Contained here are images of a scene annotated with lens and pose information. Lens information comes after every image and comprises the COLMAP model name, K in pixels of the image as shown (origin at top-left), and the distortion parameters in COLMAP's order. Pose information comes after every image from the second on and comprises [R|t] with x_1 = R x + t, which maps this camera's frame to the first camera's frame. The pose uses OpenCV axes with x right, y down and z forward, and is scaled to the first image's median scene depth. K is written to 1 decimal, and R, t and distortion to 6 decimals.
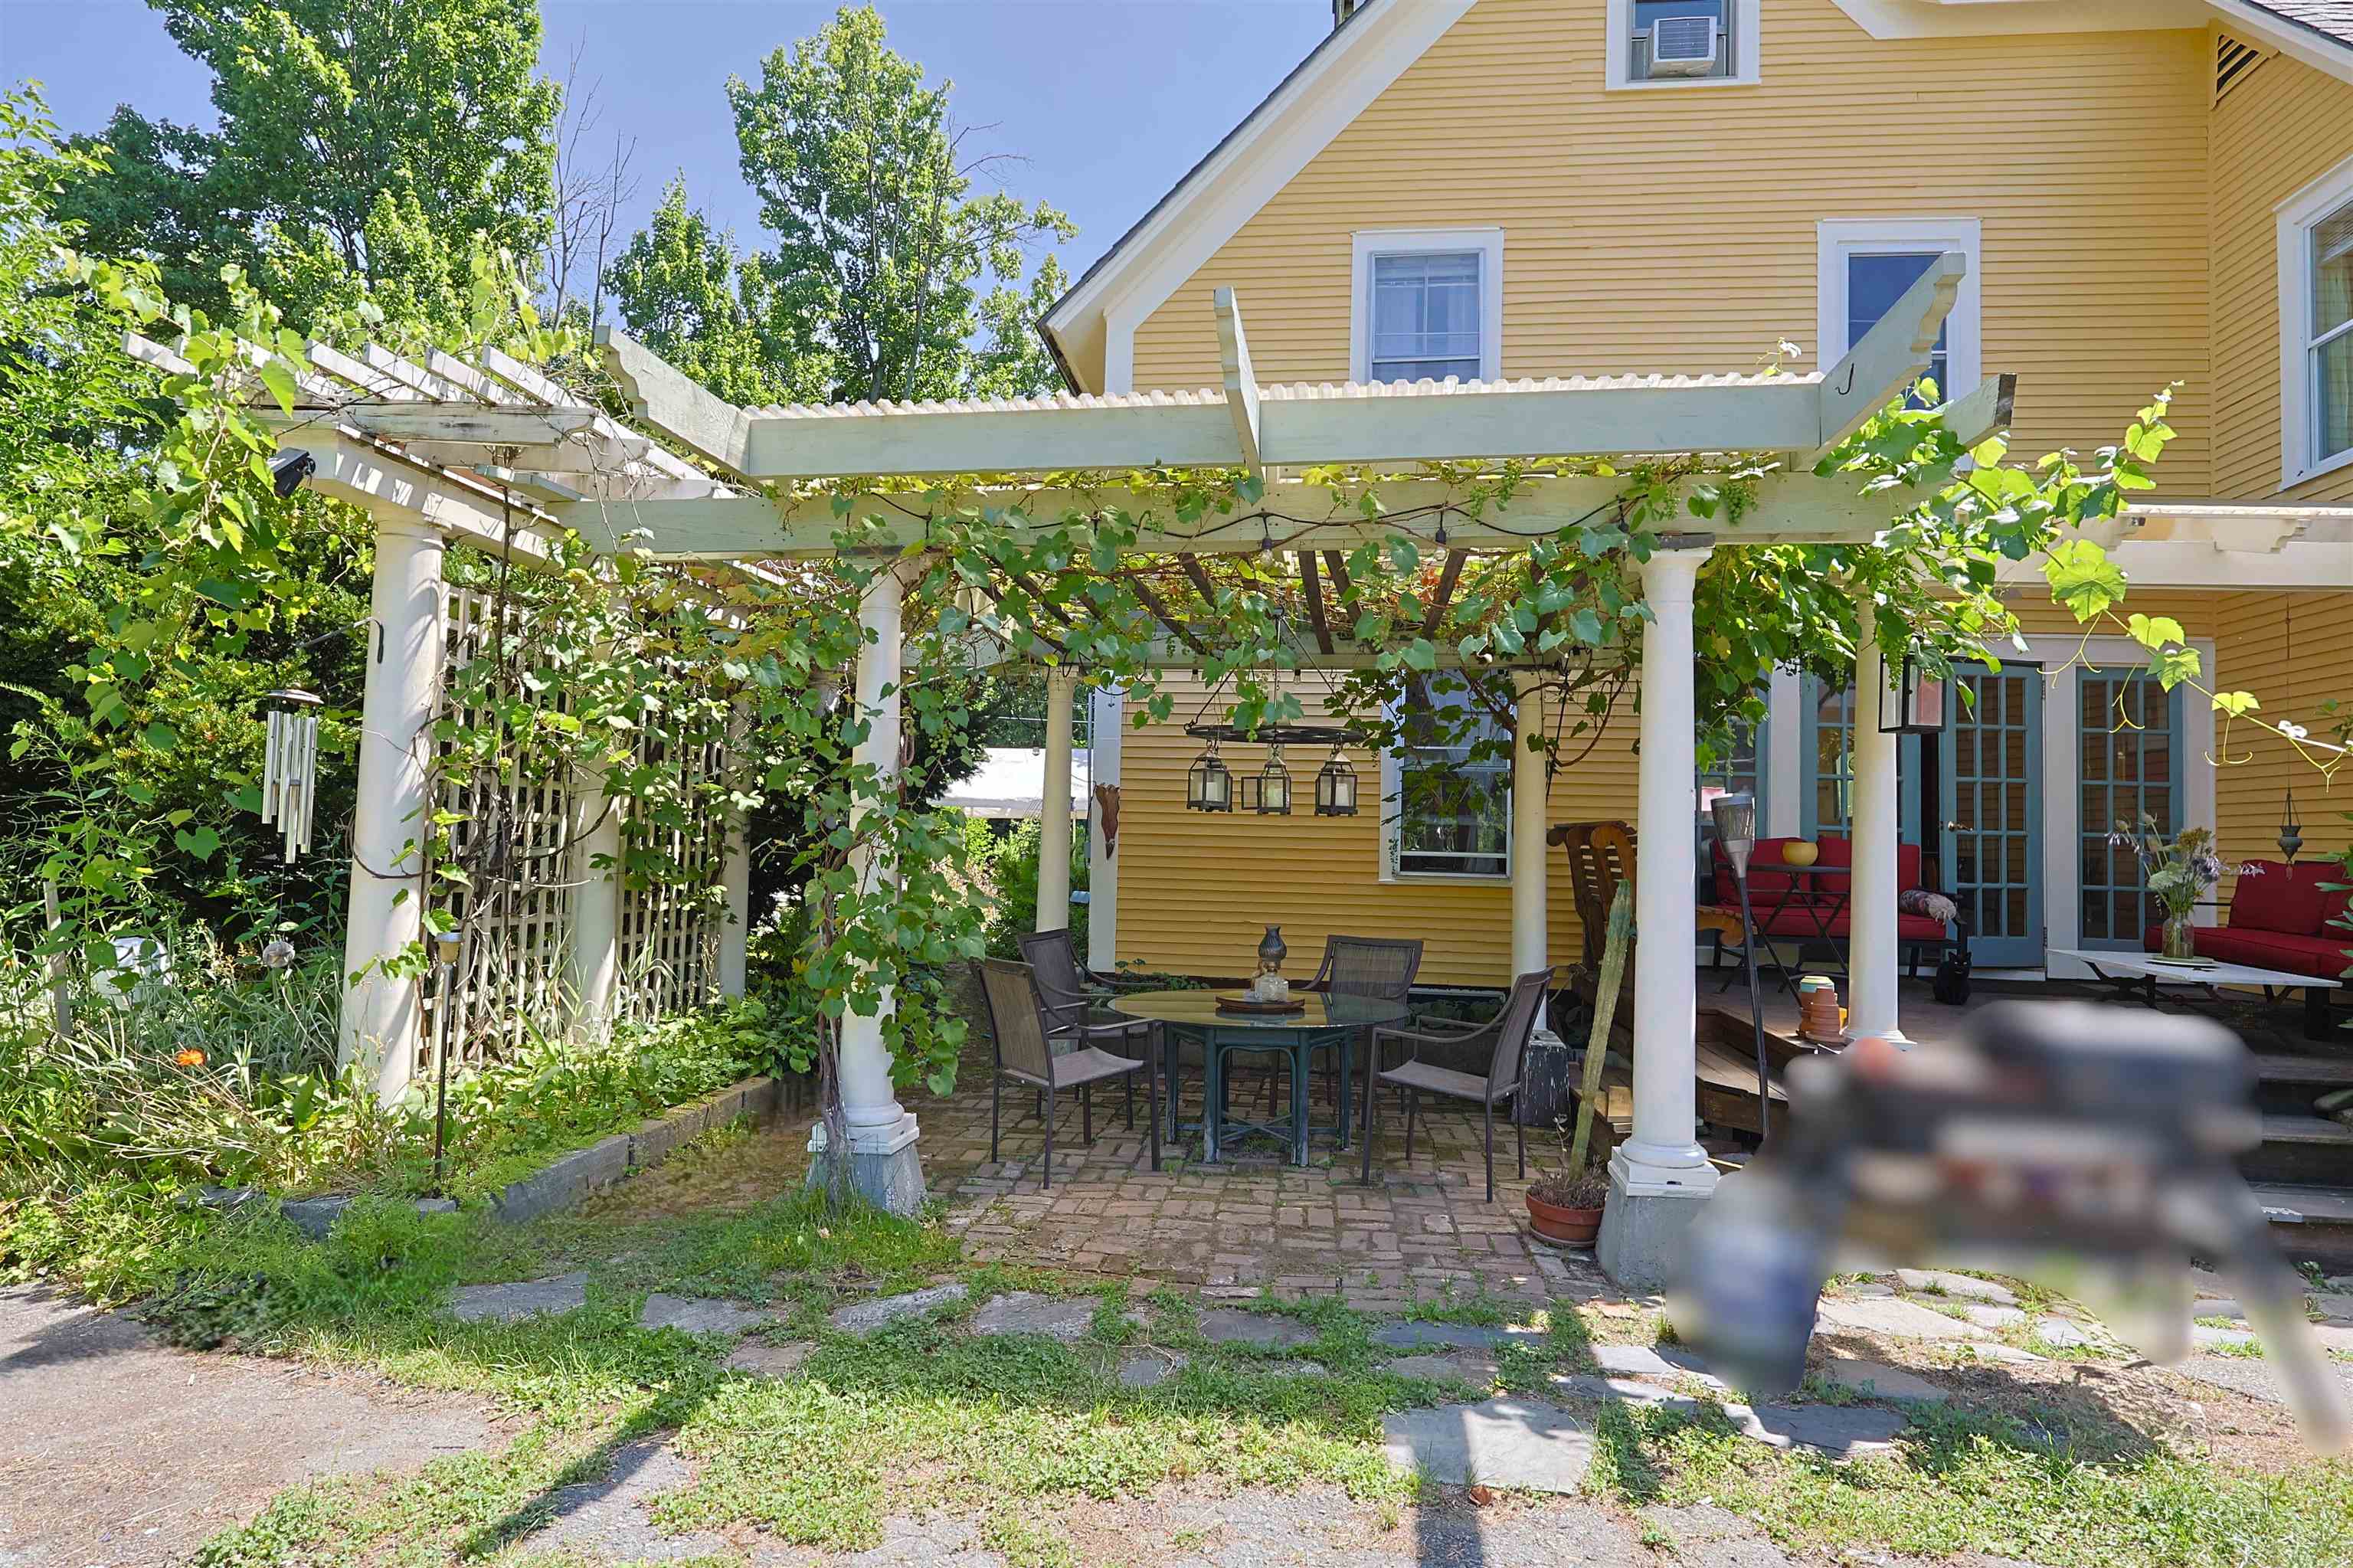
lens RADIAL K [[1277.4, 0, 1199.3], [0, 1277.4, 782.1], [0, 0, 1]] dist [0.006504, -0.002324]
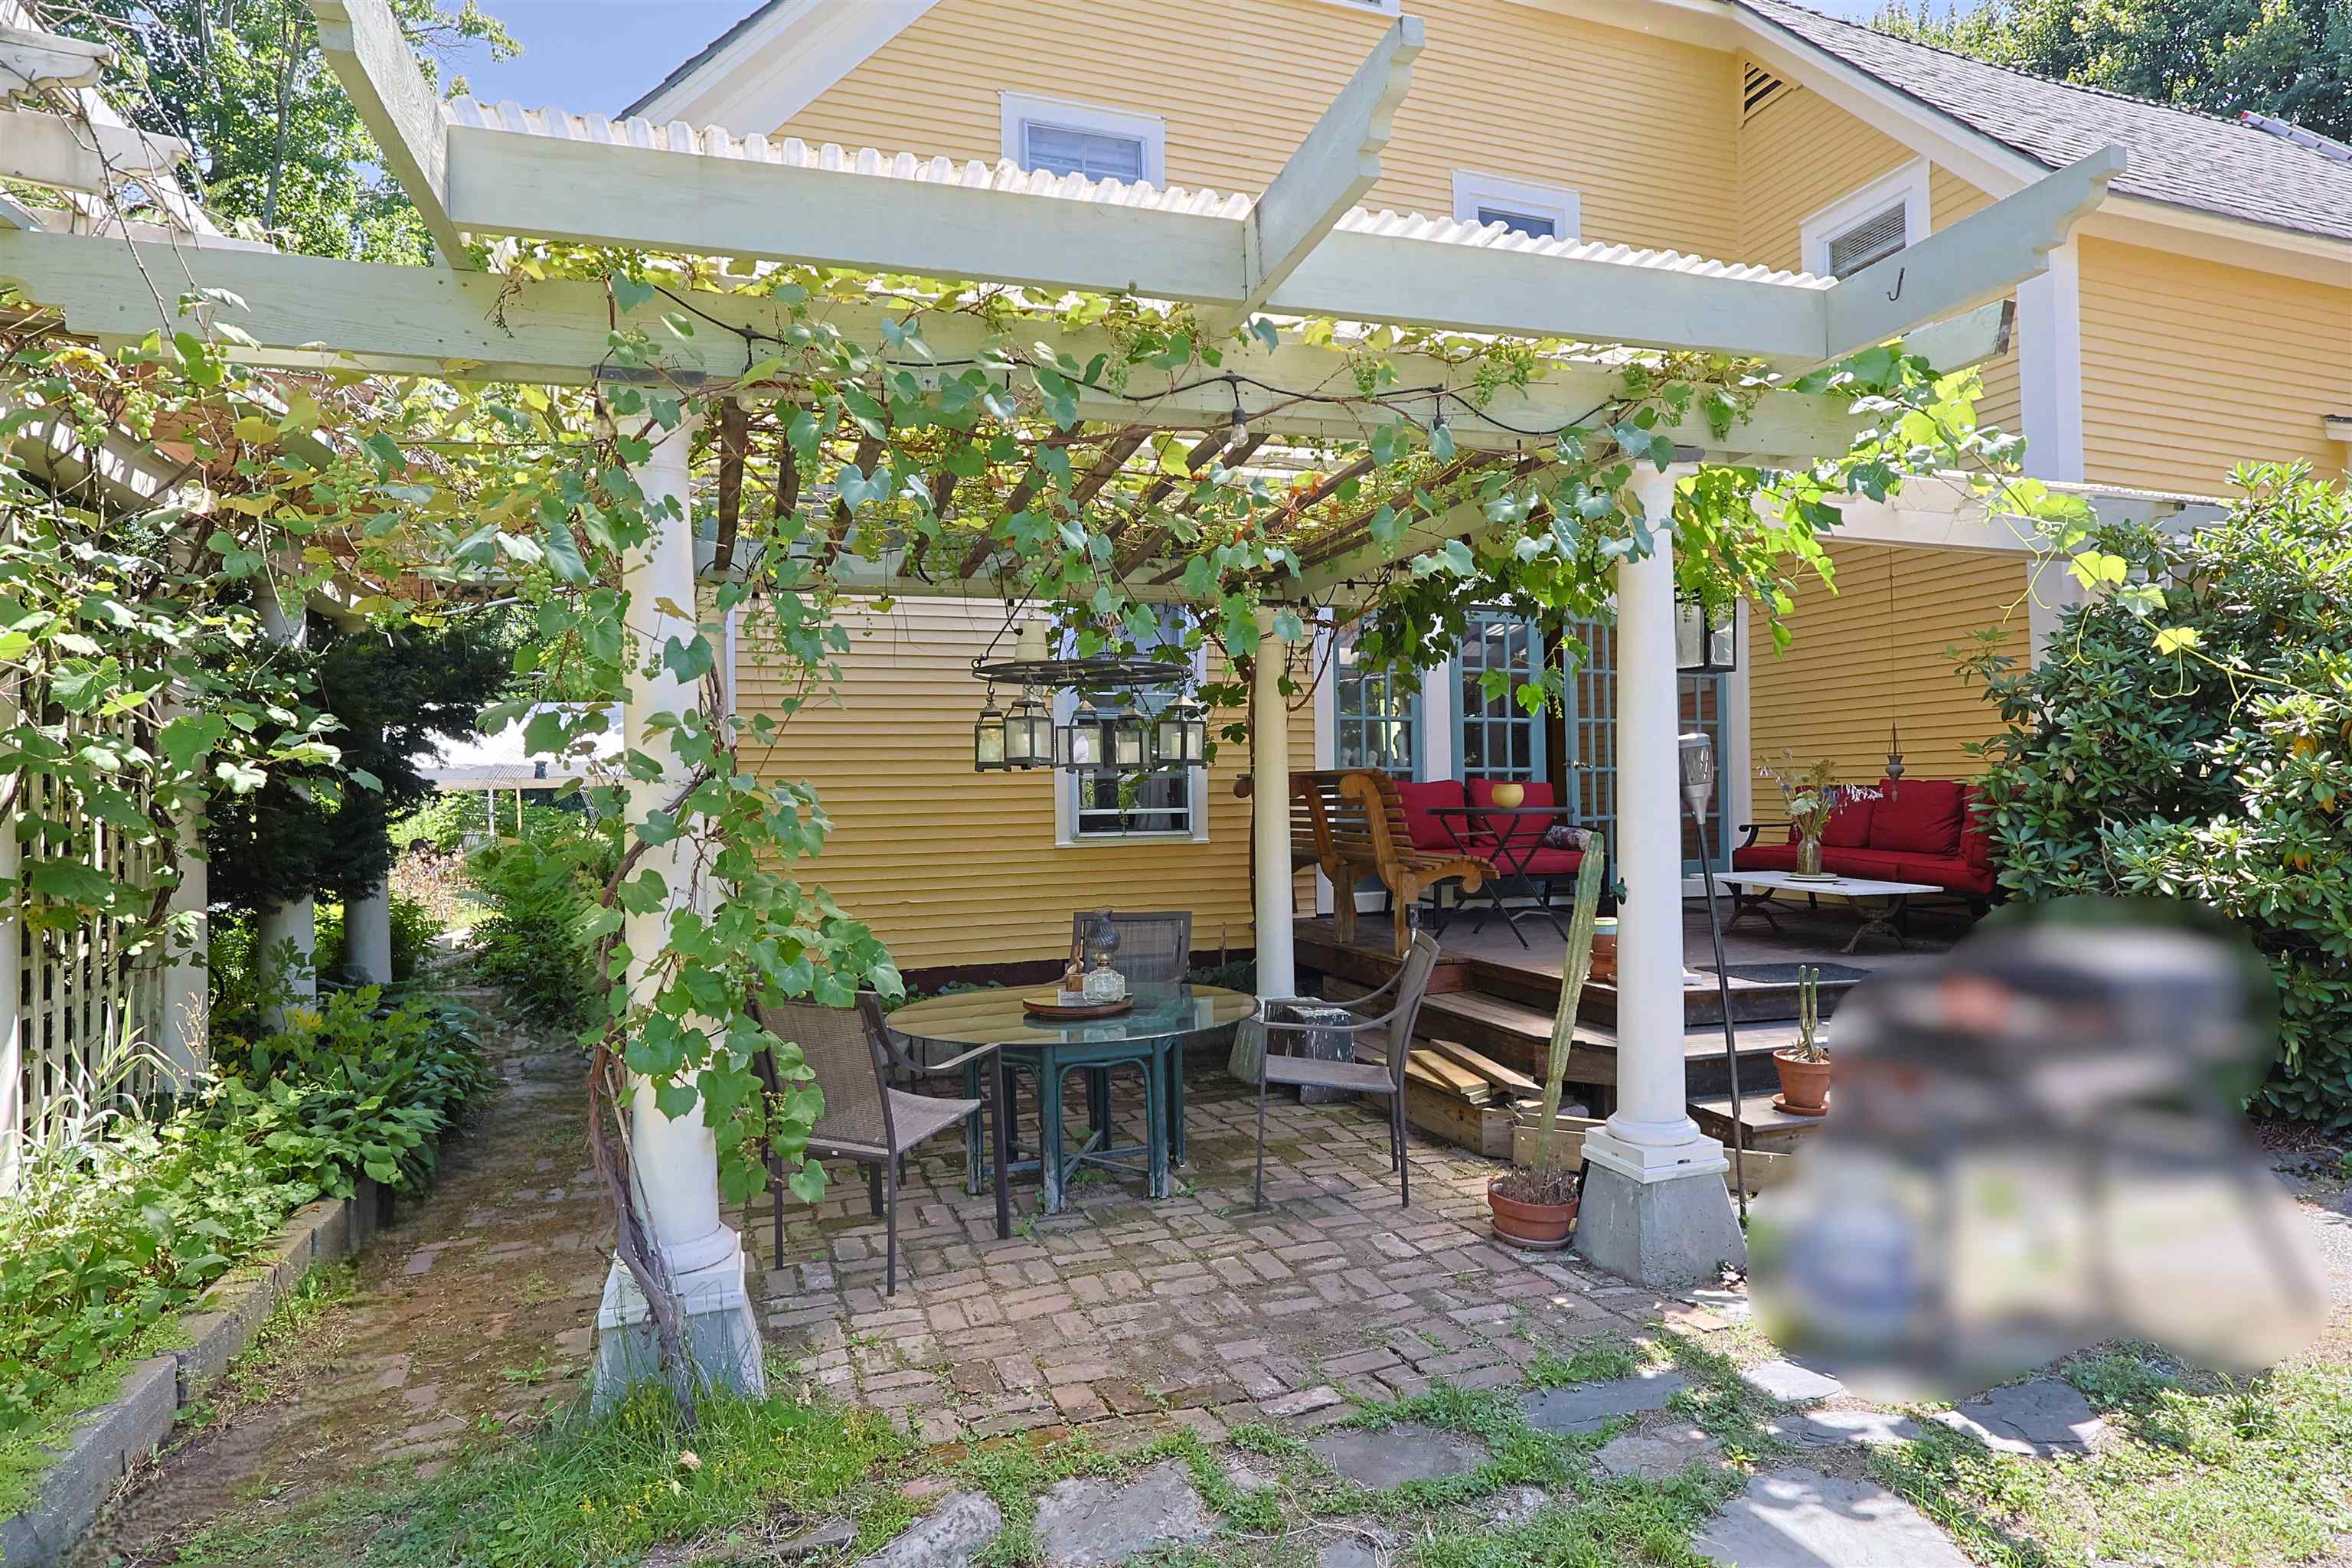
lens RADIAL K [[1276.8, 0, 1168.4], [0, 1276.8, 786.8], [0, 0, 1]] dist [0.006504, -0.002324]
pose [[0.900229, -0.035945, 0.433930, -0.276603], [0.018942, 0.998876, 0.043447, 0.000023], [-0.435004, -0.030893, 0.899898, 0.277844]]
